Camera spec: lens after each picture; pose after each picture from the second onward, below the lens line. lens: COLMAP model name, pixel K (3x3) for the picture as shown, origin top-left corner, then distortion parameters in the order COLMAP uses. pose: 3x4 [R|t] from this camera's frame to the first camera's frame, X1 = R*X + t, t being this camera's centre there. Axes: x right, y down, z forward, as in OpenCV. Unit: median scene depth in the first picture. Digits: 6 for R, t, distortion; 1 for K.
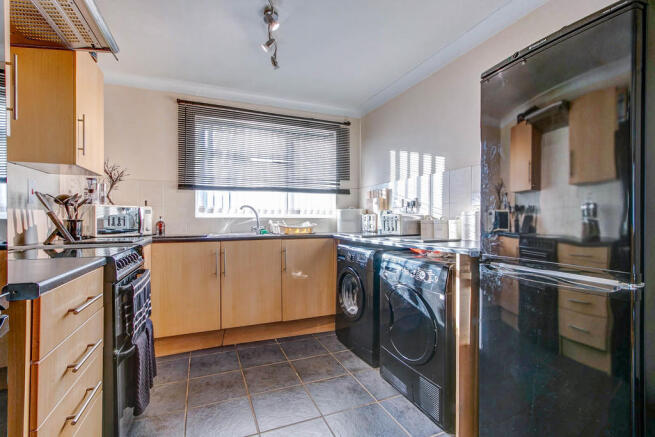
lens RADIAL K [[301.9, 0, 327.7], [0, 301.9, 215.0], [0, 0, 1]] dist [-0.003139, 0.002914]
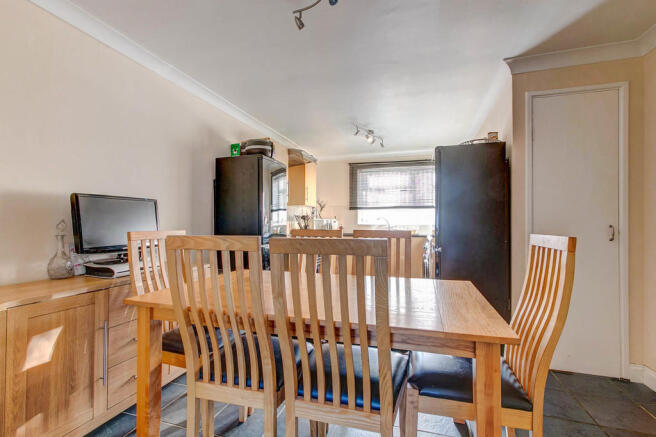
lens RADIAL K [[302.3, 0, 329.3], [0, 302.3, 221.2], [0, 0, 1]] dist [-0.003139, 0.002914]
pose [[0.766200, -0.002996, -0.642596, 0.649727], [0.004260, 0.999991, 0.000417, -0.014147], [0.642588, -0.003057, 0.766205, -0.567713]]
